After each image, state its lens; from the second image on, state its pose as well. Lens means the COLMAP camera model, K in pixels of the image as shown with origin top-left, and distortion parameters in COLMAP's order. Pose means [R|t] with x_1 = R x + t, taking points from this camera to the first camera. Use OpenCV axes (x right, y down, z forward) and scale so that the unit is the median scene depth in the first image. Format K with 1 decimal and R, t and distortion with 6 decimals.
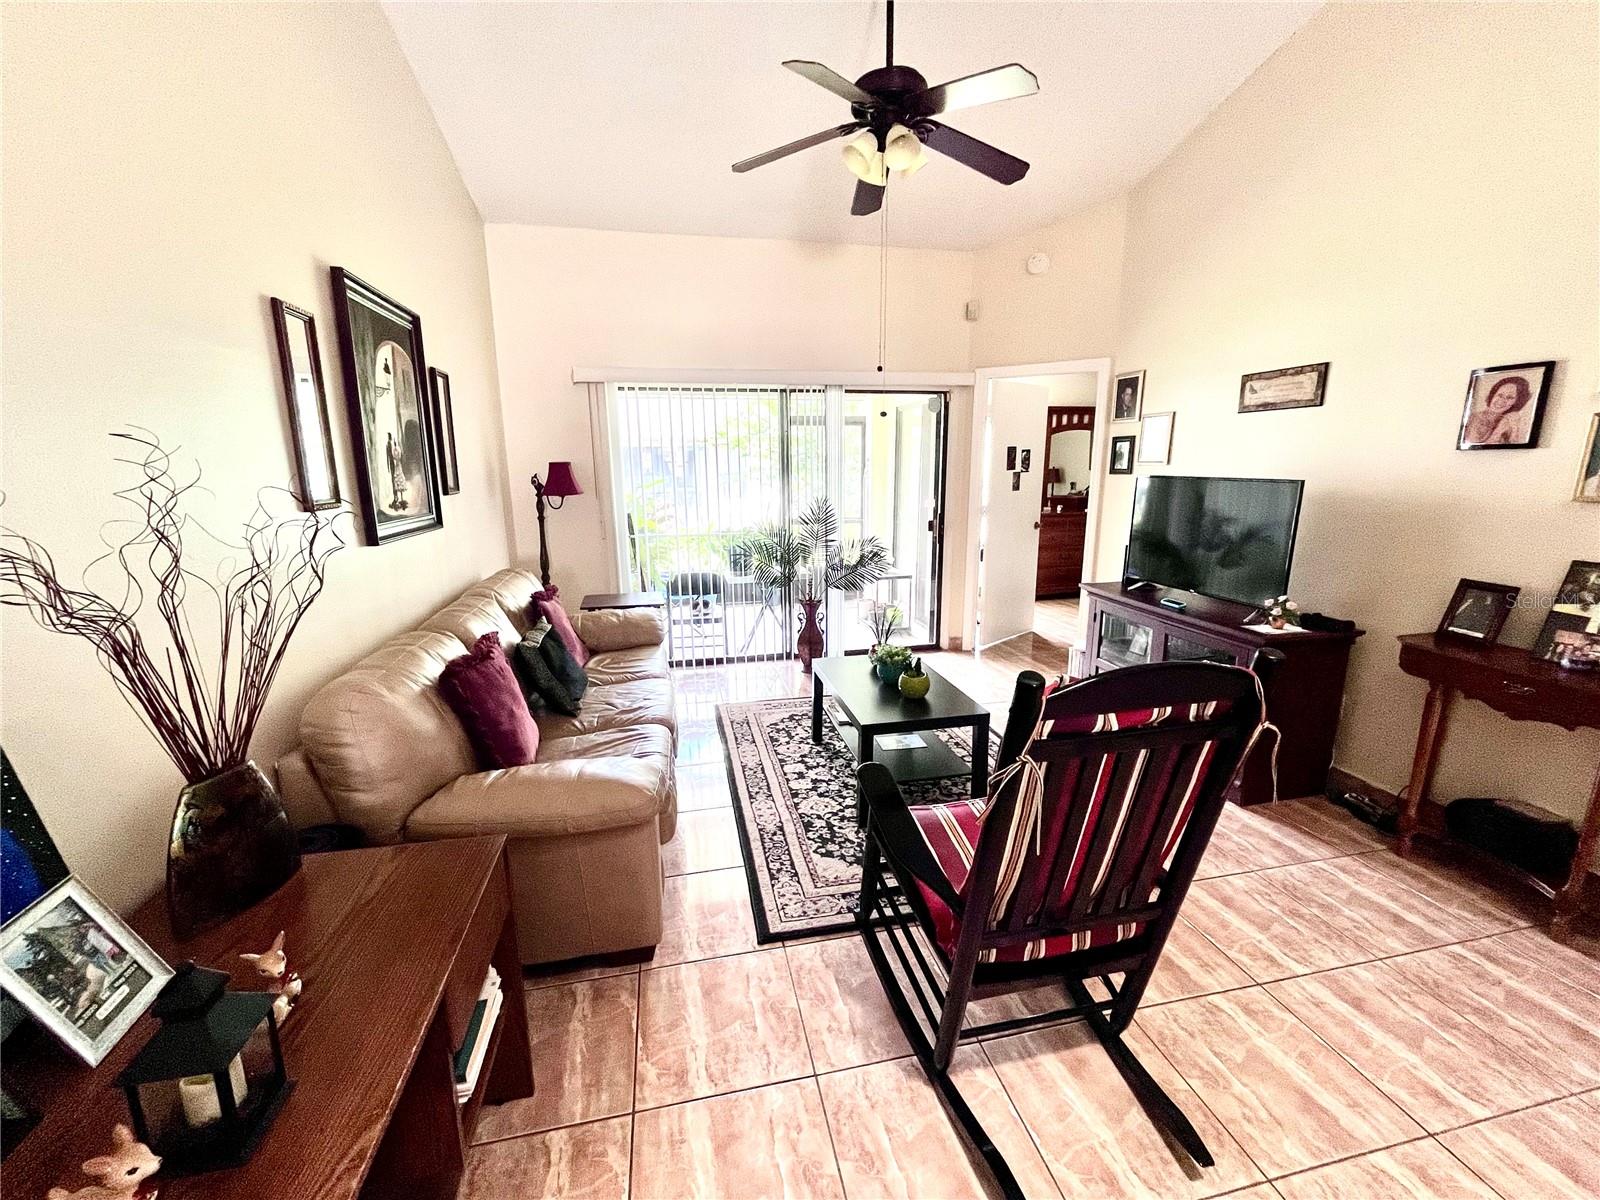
lens RADIAL K [[647.4, 0, 796.2], [0, 647.4, 608.5], [0, 0, 1]] dist [-0.002334, 0.002708]
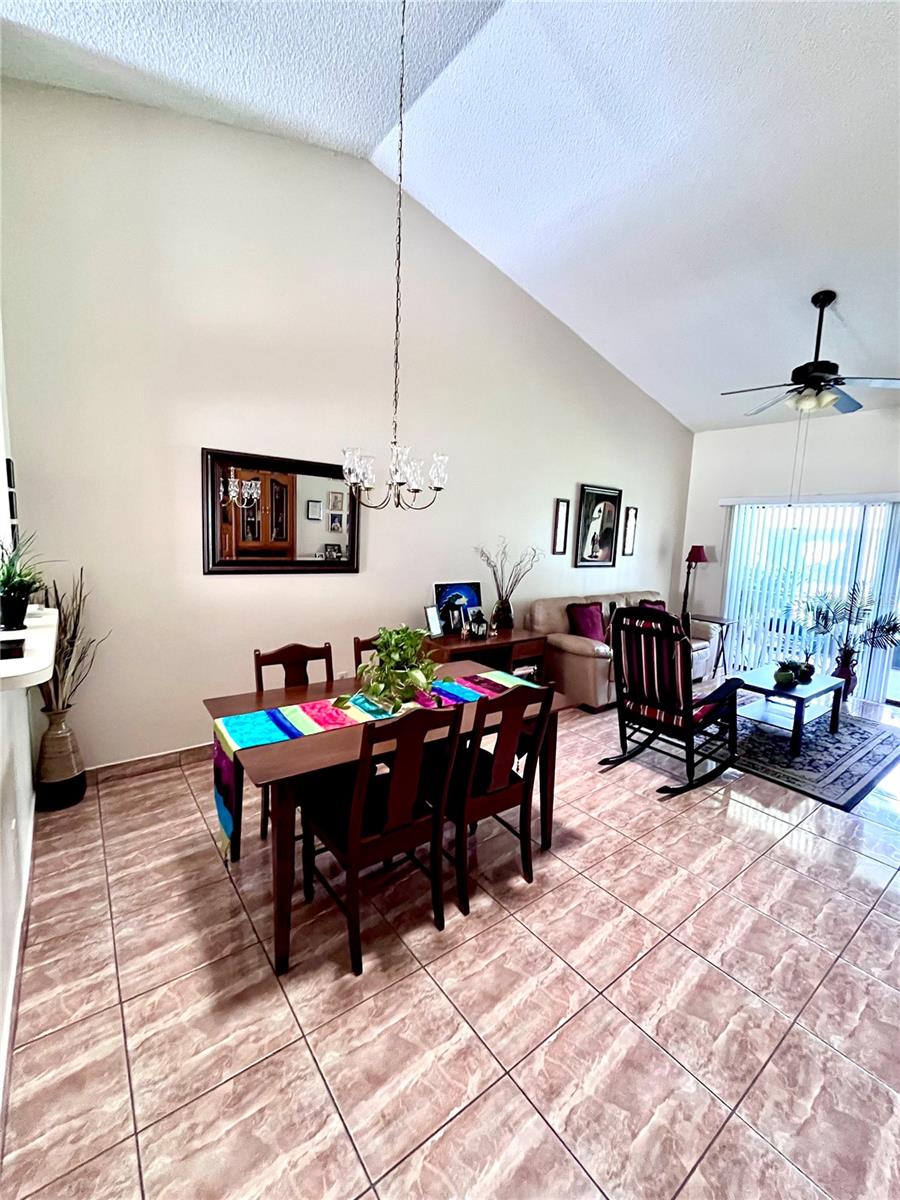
lens RADIAL K [[506.6, 0, 457.9], [0, 506.6, 598.5], [0, 0, 1]] dist [0.004282, -0.000666]
pose [[0.445301, 0.143189, -0.883858, 0.752064], [-0.239848, 0.970131, 0.036326, 0.055704], [0.862659, 0.195815, 0.466343, -0.354269]]
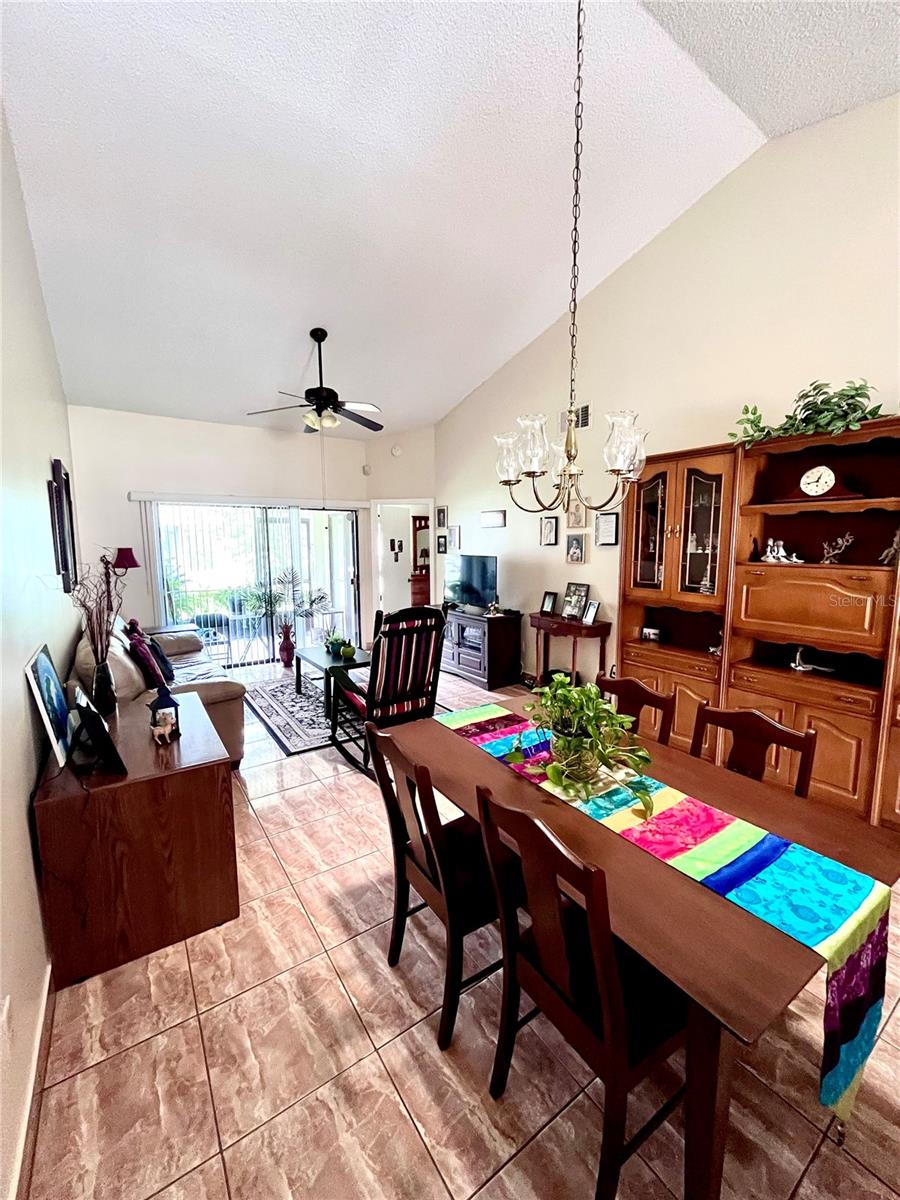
lens RADIAL K [[485.5, 0, 453.7], [0, 485.5, 598.6], [0, 0, 1]] dist [-0.002334, 0.002708]
pose [[0.918622, -0.040588, 0.393047, -0.091733], [0.082871, 0.992378, -0.091208, 0.090811], [-0.386349, 0.116358, 0.914984, -0.473523]]
